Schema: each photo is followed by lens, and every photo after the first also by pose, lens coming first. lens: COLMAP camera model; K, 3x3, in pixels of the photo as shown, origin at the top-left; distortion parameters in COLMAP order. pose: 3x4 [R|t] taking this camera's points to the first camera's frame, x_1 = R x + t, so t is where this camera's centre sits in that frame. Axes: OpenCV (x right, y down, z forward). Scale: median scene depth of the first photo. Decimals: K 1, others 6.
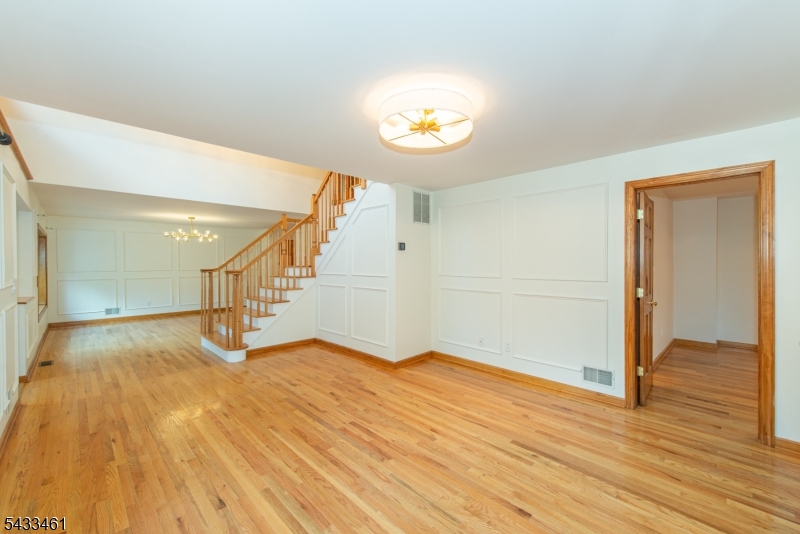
lens RADIAL K [[321.3, 0, 397.8], [0, 321.3, 271.0], [0, 0, 1]] dist [0.009036, -0.000316]
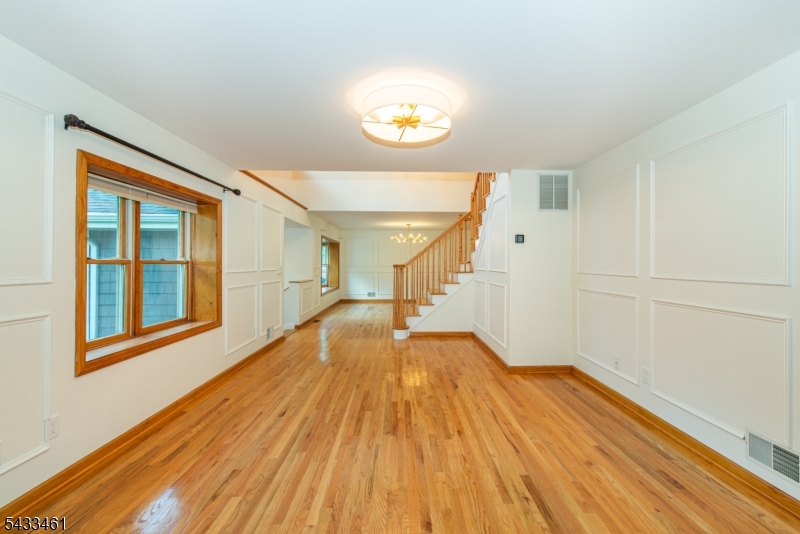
lens RADIAL K [[321.1, 0, 398.2], [0, 321.1, 266.5], [0, 0, 1]] dist [0.009388, -0.000099]
pose [[0.736165, 0.012393, -0.676689, 0.498099], [-0.020861, 0.999773, -0.004384, 0.015260], [0.676481, 0.017344, 0.736256, 0.143744]]
